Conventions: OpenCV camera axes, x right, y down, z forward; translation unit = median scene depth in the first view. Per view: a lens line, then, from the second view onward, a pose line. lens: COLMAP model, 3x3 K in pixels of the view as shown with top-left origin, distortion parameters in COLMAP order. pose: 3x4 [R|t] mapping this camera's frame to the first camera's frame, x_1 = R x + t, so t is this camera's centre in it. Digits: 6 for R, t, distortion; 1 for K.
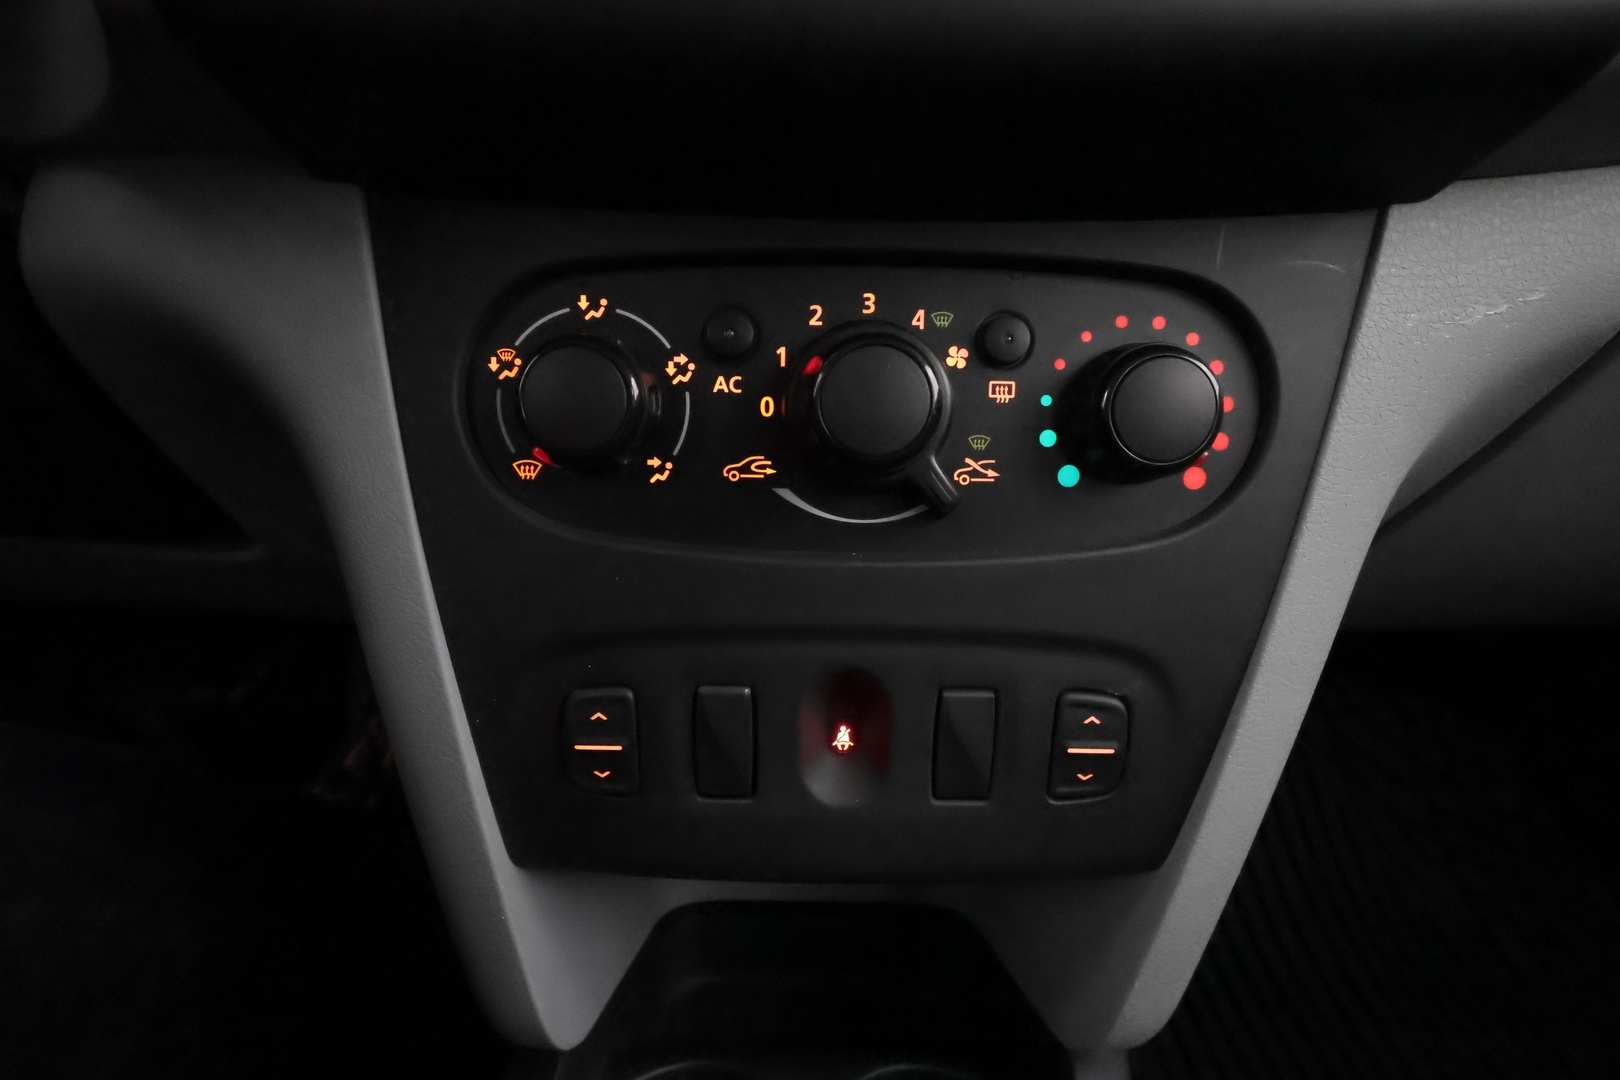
lens RADIAL K [[743.3, 0, 808.2], [0, 743.3, 536.1], [0, 0, 1]] dist [-0.003099, 0.000615]
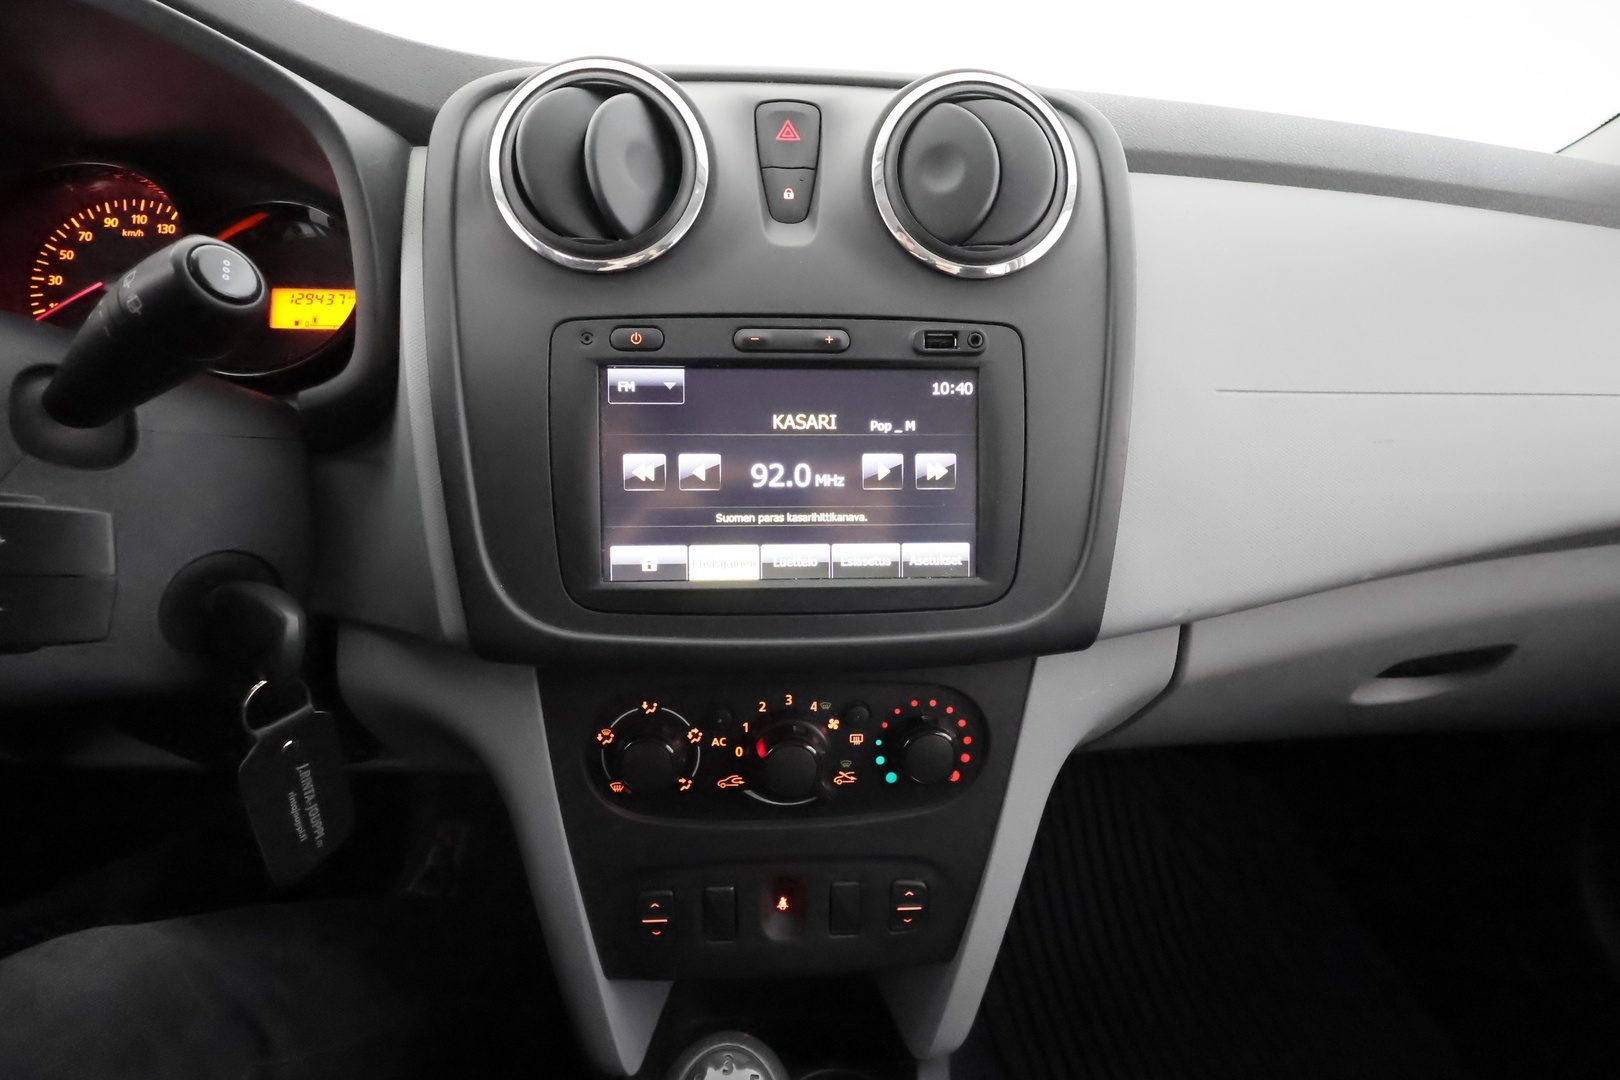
lens RADIAL K [[743.3, 0, 809.0], [0, 743.3, 527.8], [0, 0, 1]] dist [-0.003099, 0.000615]
pose [[0.998379, -0.022723, 0.052177, 0.041096], [0.022226, 0.999702, 0.010083, -0.782216], [-0.052390, -0.008907, 0.998587, -0.981611]]
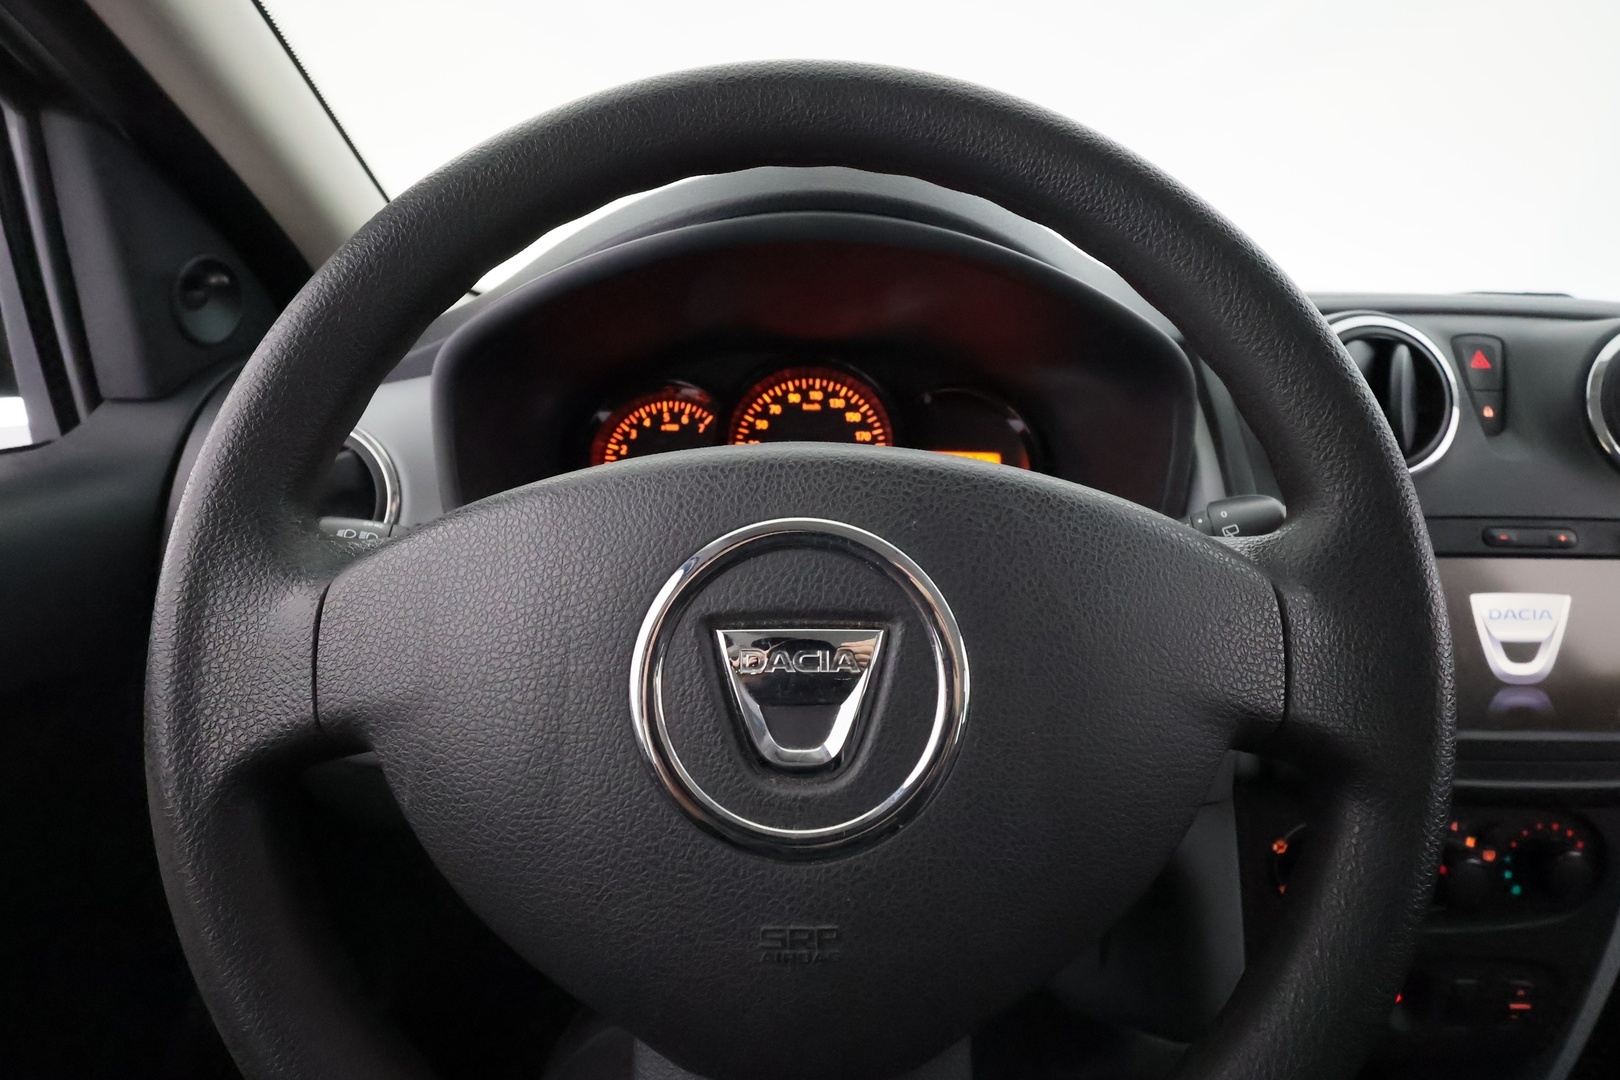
lens RADIAL K [[743.3, 0, 811.0], [0, 743.3, 530.8], [0, 0, 1]] dist [-0.003099, 0.000615]
pose [[0.999991, -0.003159, -0.002859, -1.854305], [0.003048, 0.999272, -0.038032, -1.129085], [0.002977, 0.038023, 0.999272, -1.370931]]
